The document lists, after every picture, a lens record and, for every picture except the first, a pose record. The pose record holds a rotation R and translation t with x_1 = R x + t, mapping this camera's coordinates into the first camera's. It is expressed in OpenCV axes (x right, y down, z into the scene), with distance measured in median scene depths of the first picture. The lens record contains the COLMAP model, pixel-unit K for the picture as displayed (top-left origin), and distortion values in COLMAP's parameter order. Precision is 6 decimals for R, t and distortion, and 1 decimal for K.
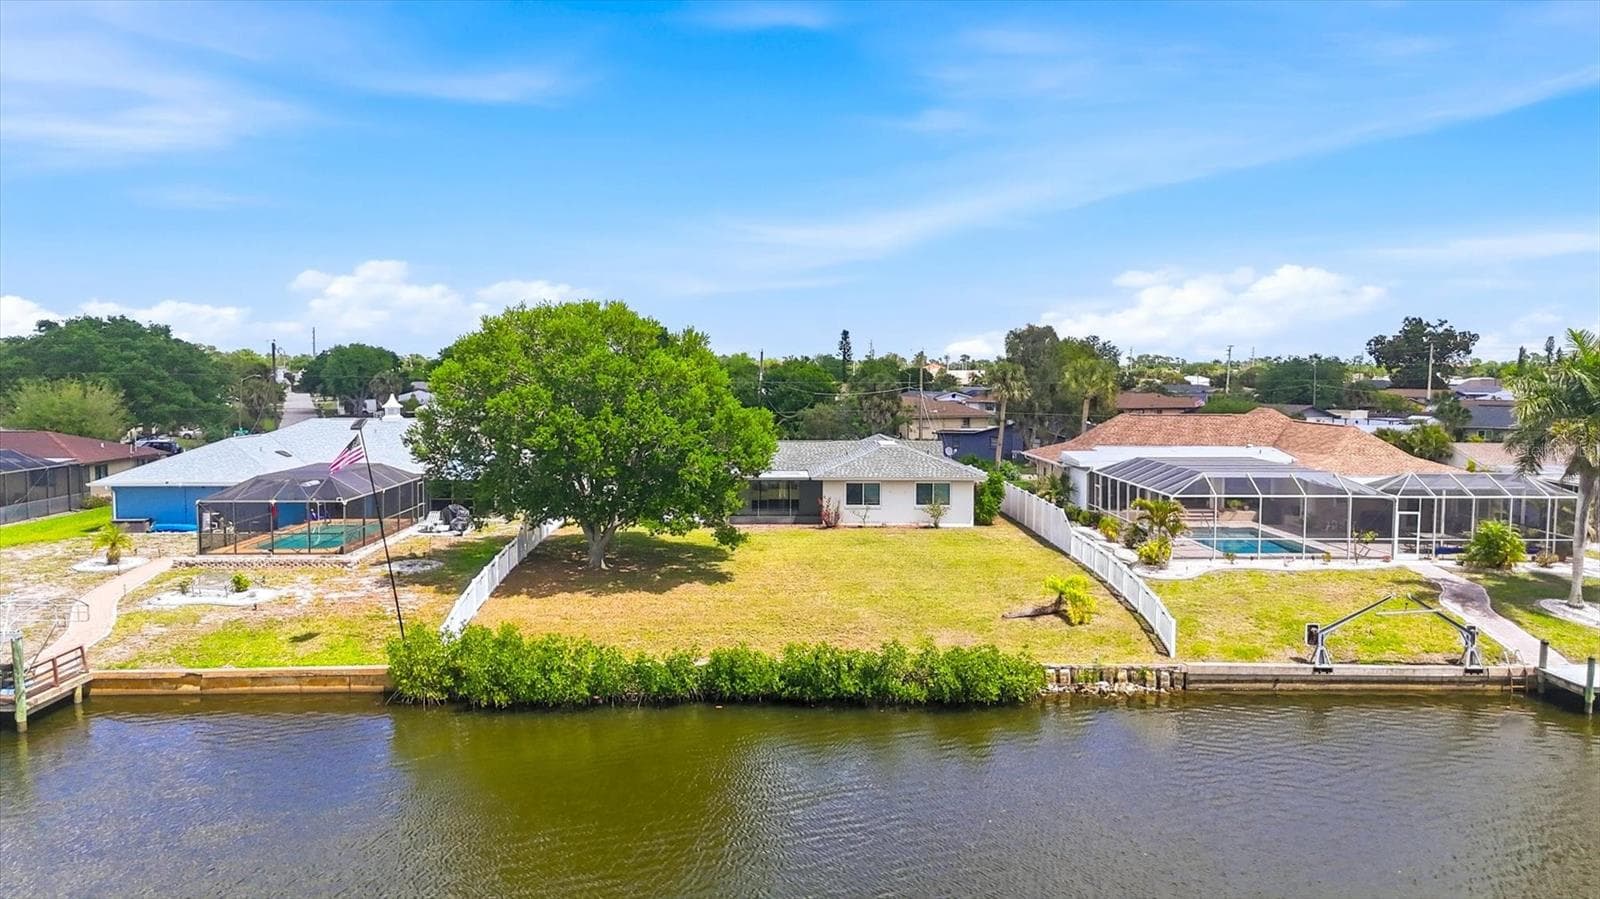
lens RADIAL K [[1181.7, 0, 800.0], [0, 1181.7, 449.5], [0, 0, 1]] dist [0.075594, -0.079196]
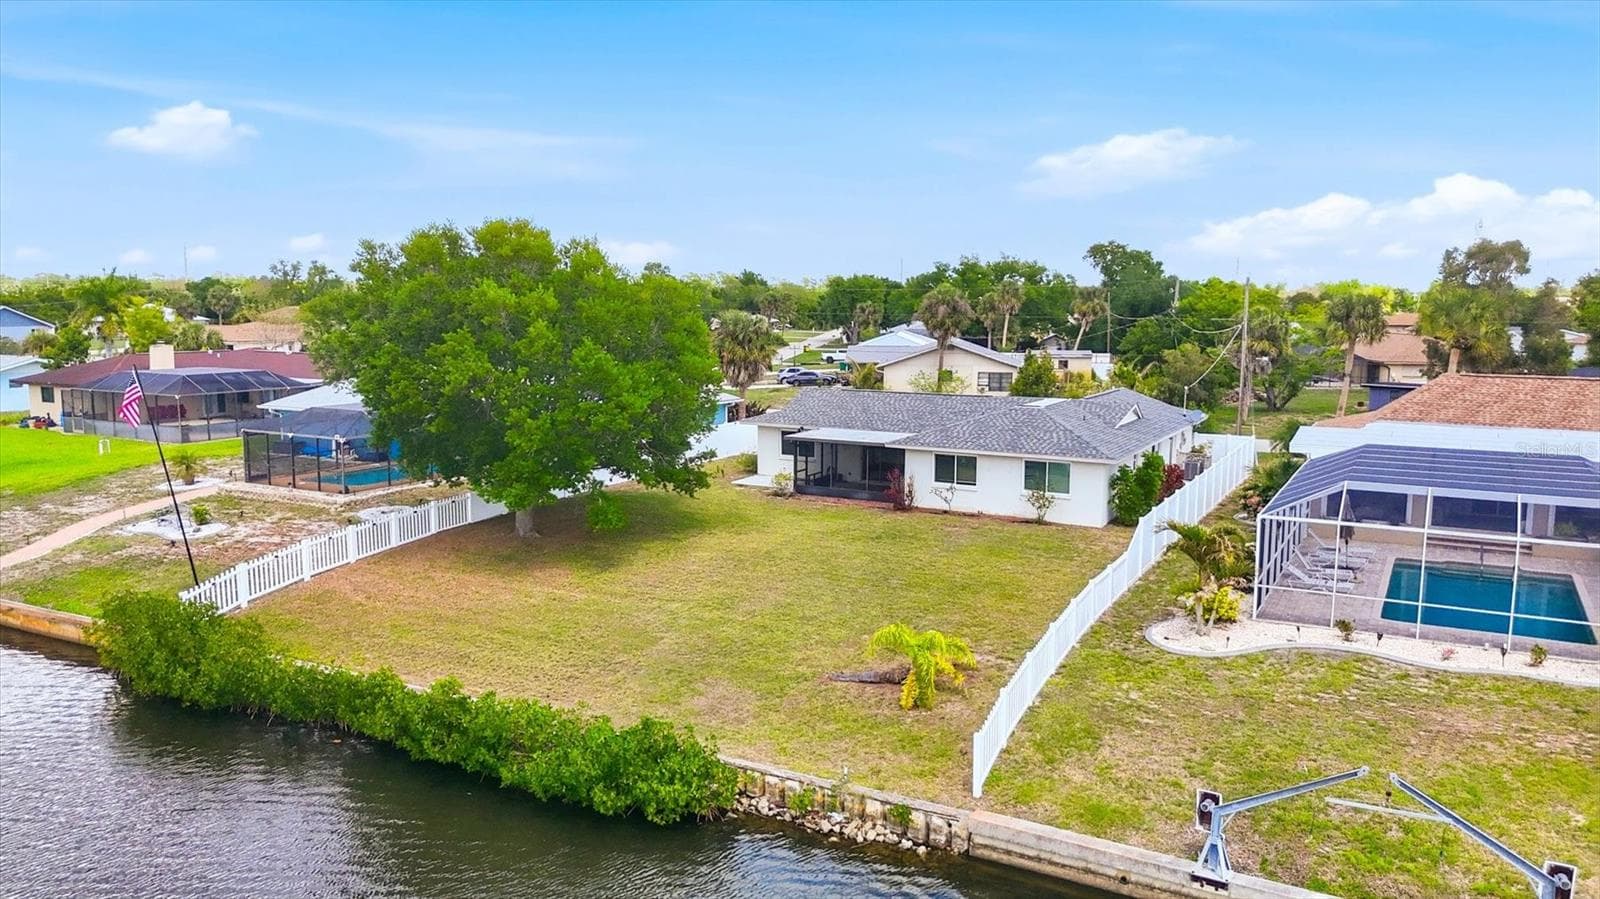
lens RADIAL K [[1181.7, 0, 800.0], [0, 1181.7, 449.5], [0, 0, 1]] dist [0.075594, -0.079196]
pose [[0.852544, 0.066488, -0.518409, 0.360723], [-0.036314, 0.997014, 0.068151, -0.022201], [0.521392, -0.039277, 0.852413, 0.311970]]
